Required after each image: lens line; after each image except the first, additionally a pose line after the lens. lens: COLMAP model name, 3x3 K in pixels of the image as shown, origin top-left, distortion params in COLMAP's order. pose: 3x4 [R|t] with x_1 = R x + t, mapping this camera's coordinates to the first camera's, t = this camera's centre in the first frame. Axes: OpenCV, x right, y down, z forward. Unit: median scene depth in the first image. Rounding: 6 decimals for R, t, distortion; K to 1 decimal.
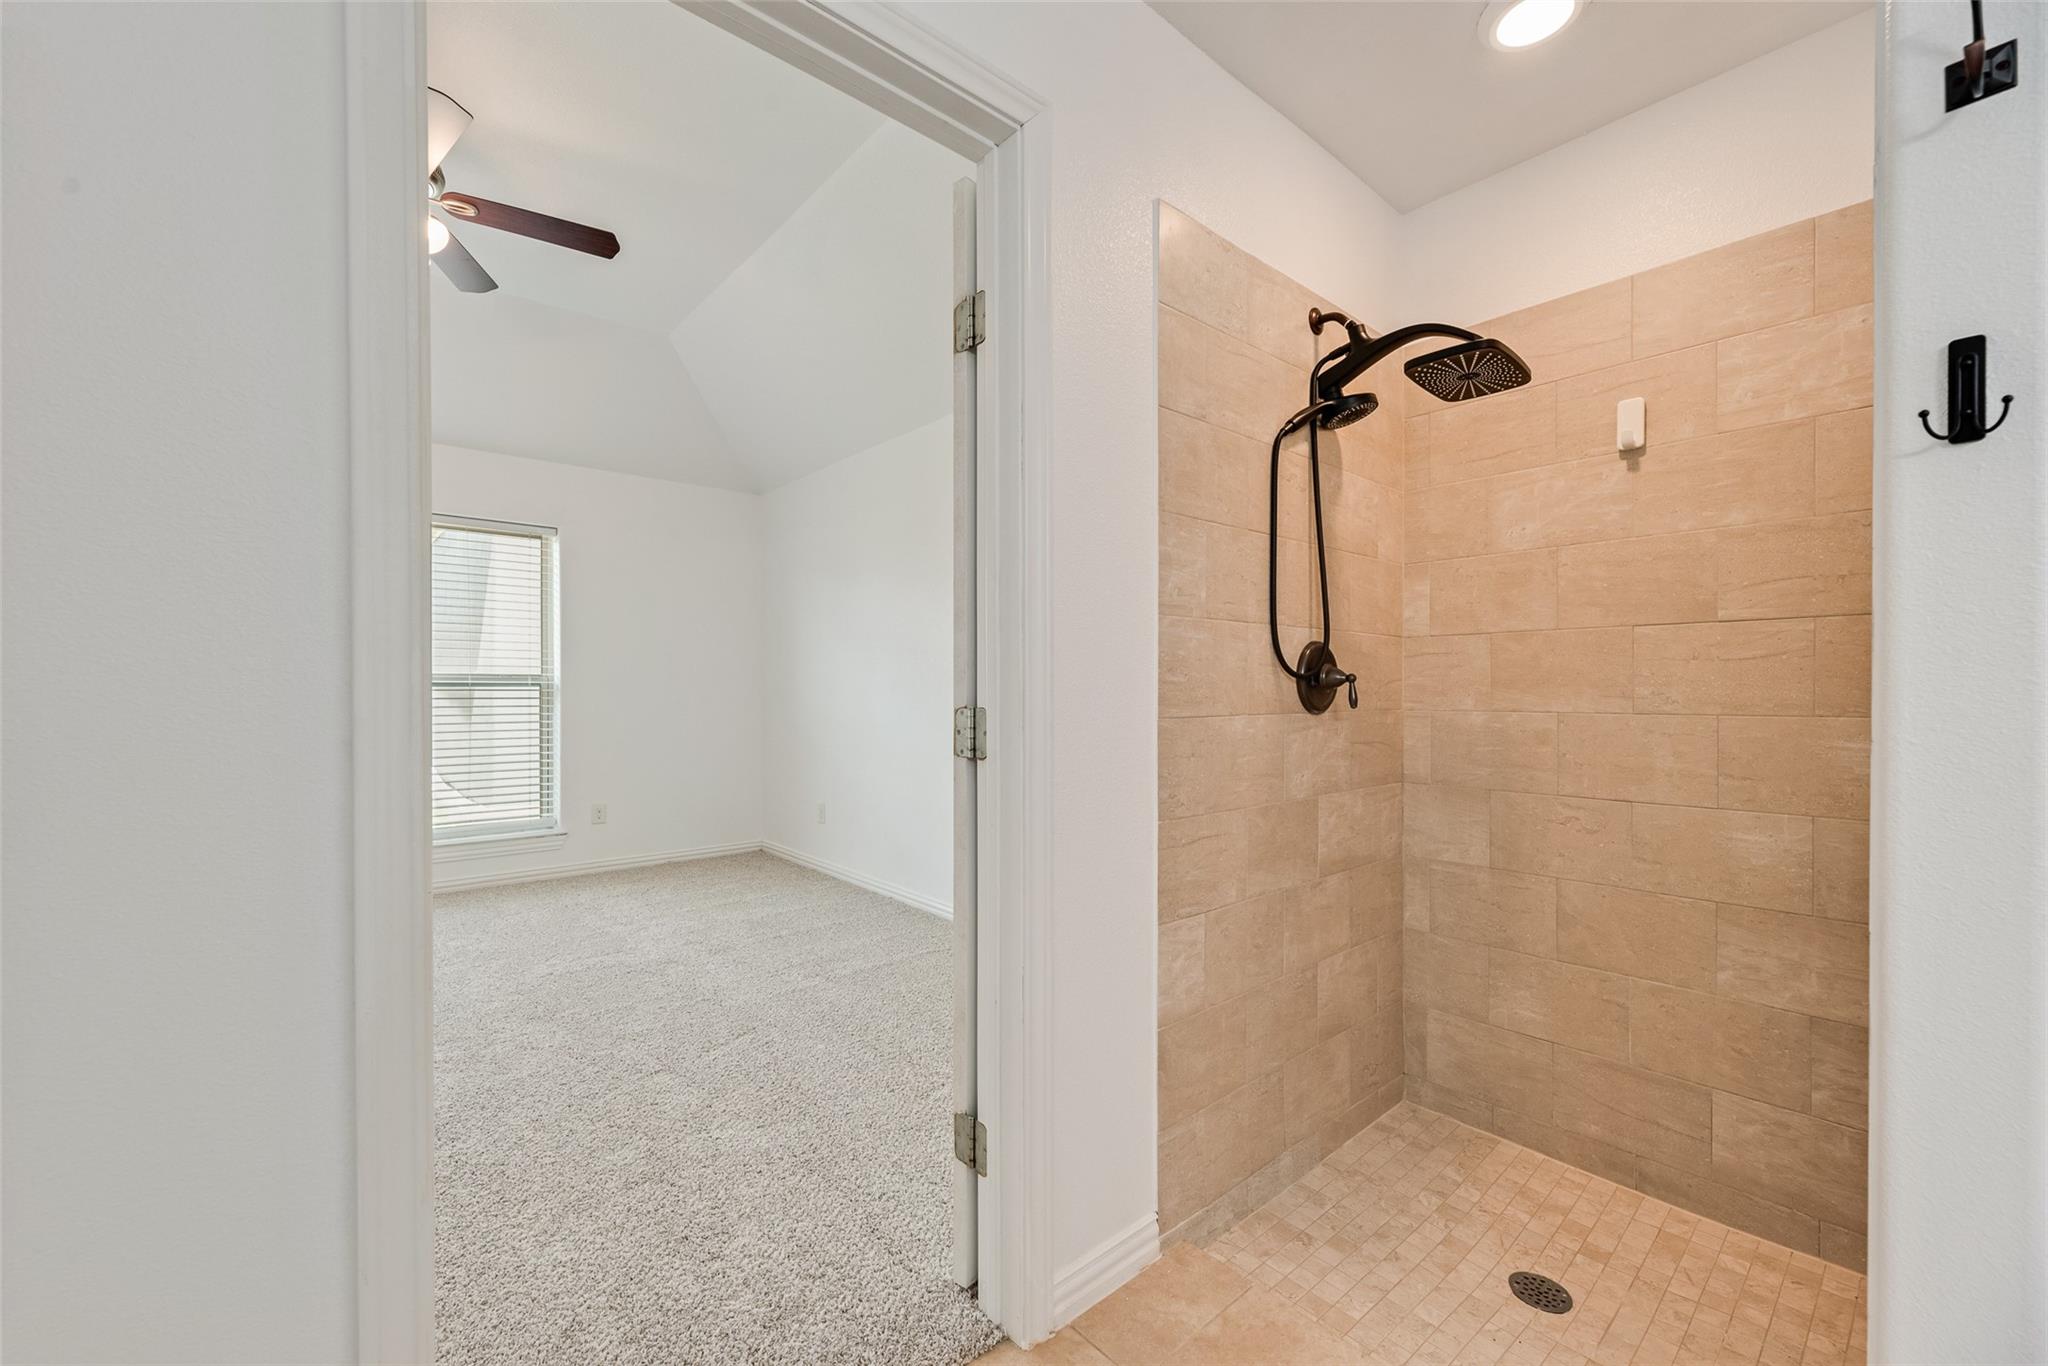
lens RADIAL K [[830.3, 0, 1019.9], [0, 830.3, 677.5], [0, 0, 1]] dist [0.003864, -0.000719]
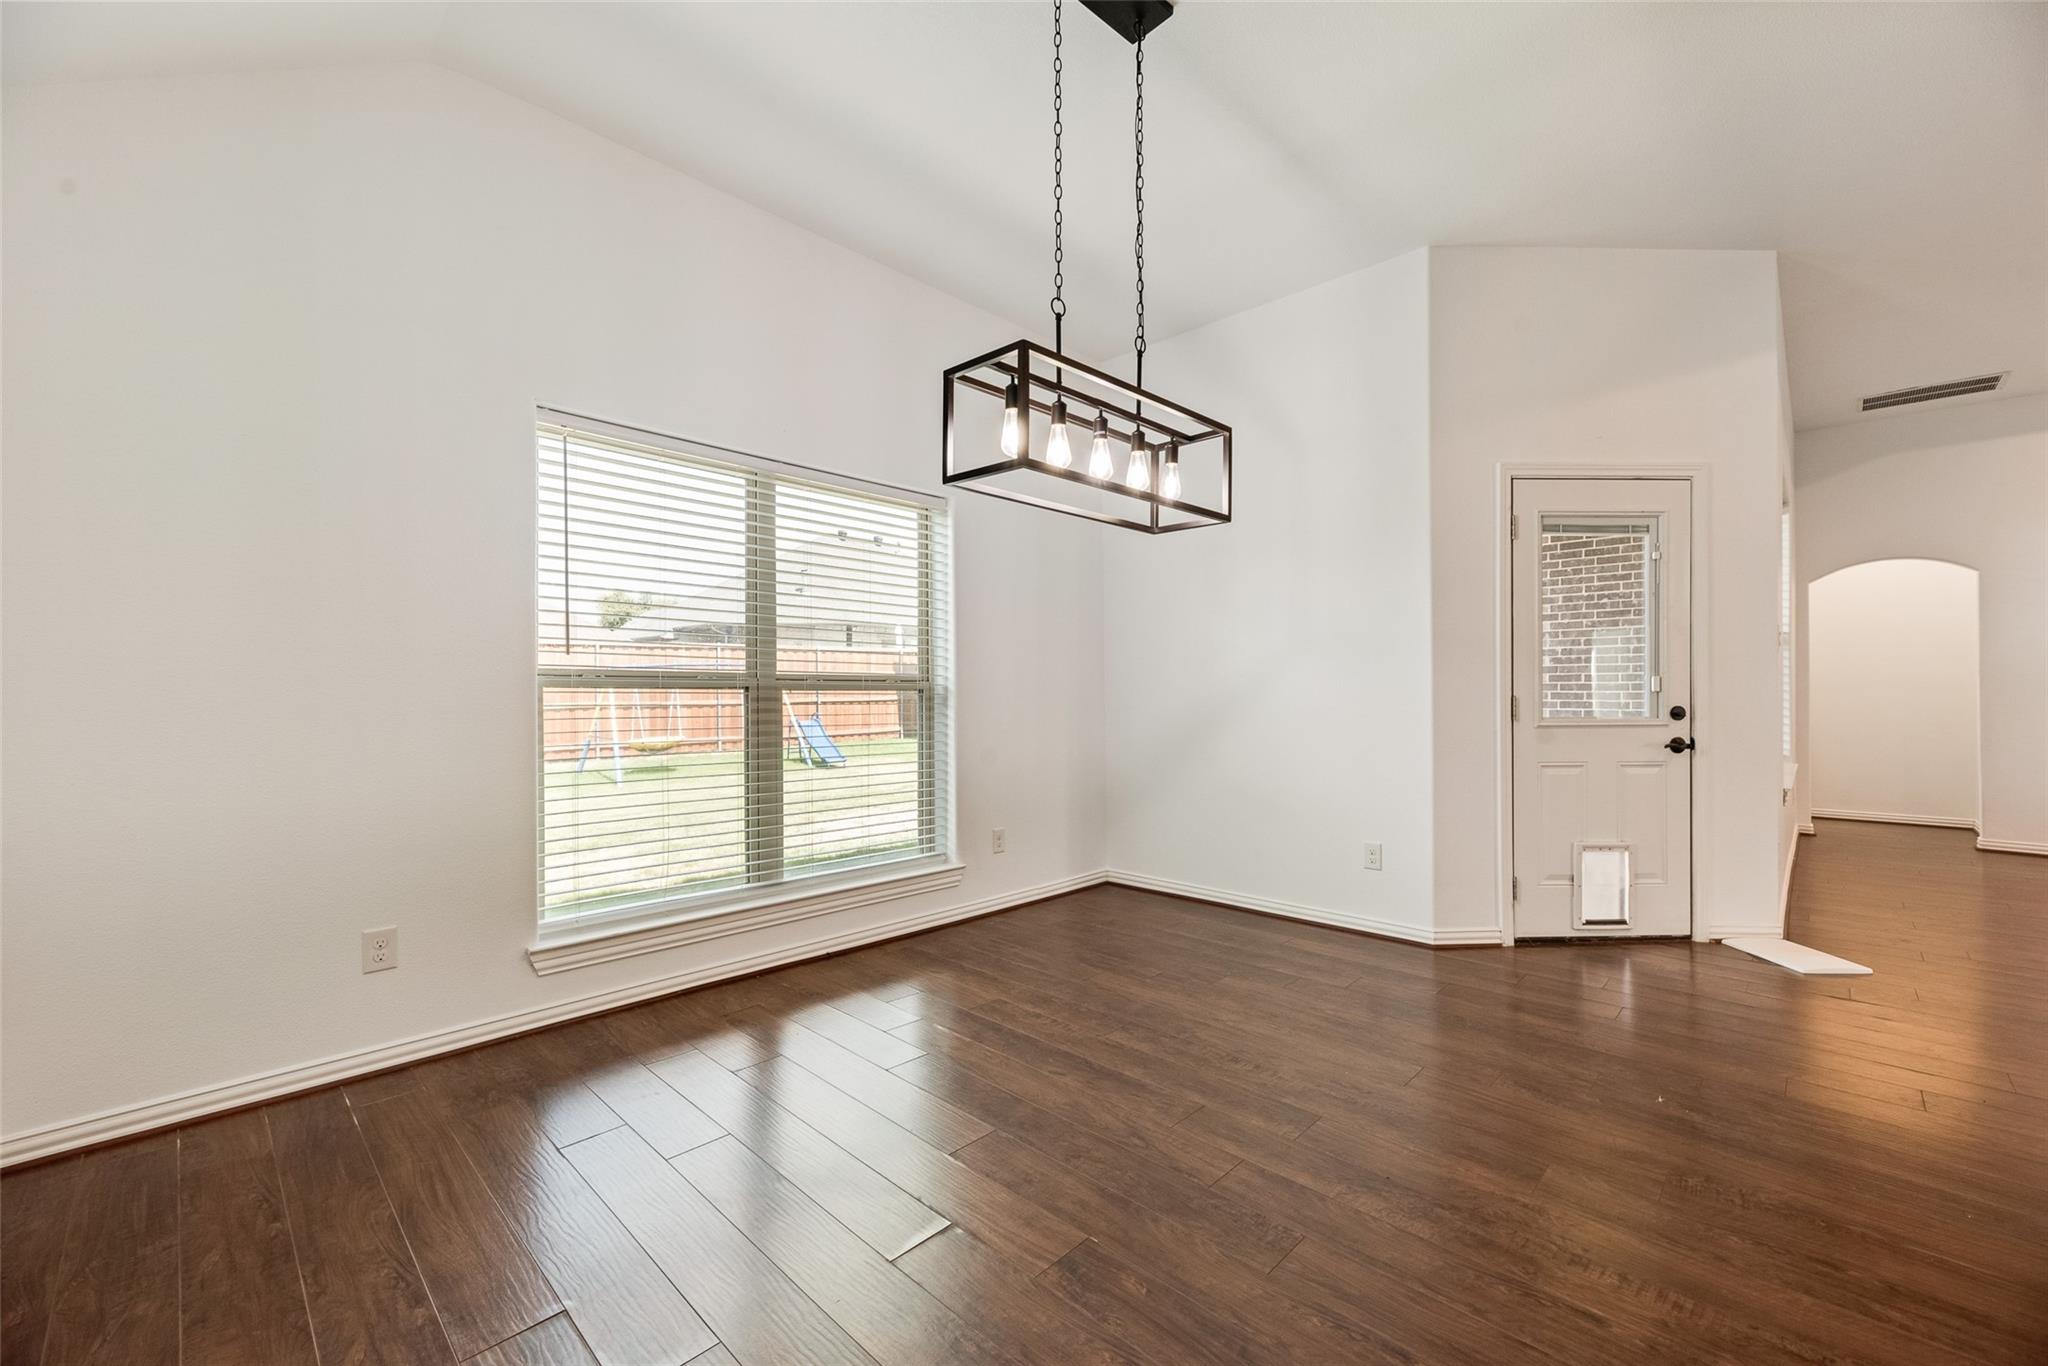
lens RADIAL K [[830.3, 0, 1019.1], [0, 830.3, 687.8], [0, 0, 1]] dist [0.003864, -0.000719]
pose [[0.996002, 0.003523, 0.089256, -1.438837], [-0.003920, 0.999983, 0.004273, 0.012966], [-0.089239, -0.004606, 0.996000, 0.451466]]
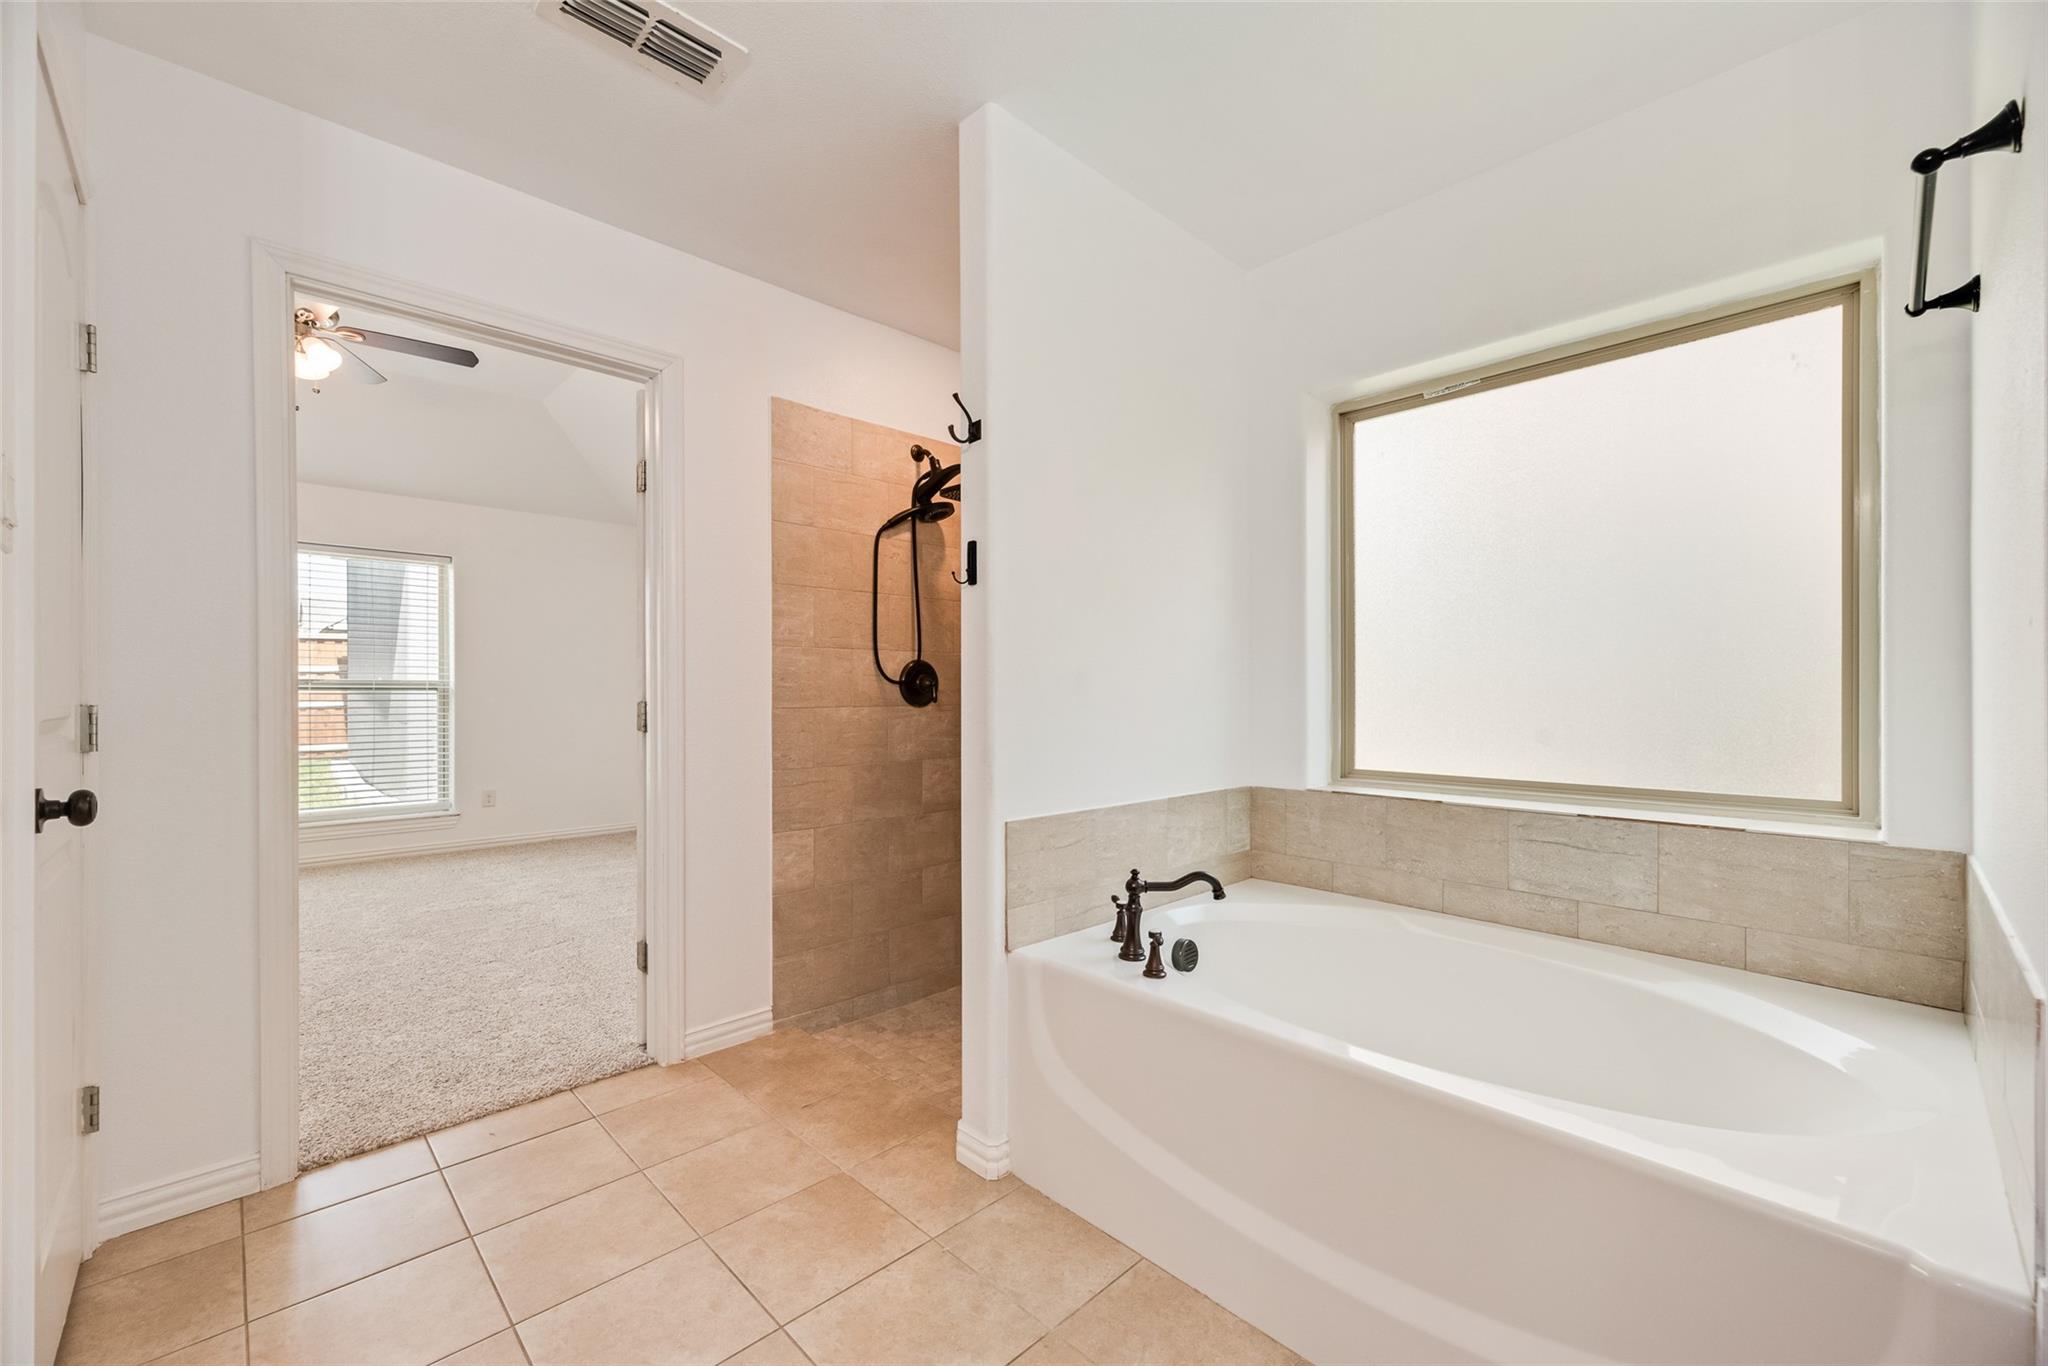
lens RADIAL K [[830.3, 0, 1020.6], [0, 830.3, 678.3], [0, 0, 1]] dist [0.003864, -0.000719]
pose [[0.998592, -0.001201, 0.053026, 0.485753], [0.001322, 0.999997, -0.002263, -0.005720], [-0.053023, 0.002330, 0.998591, -0.578729]]
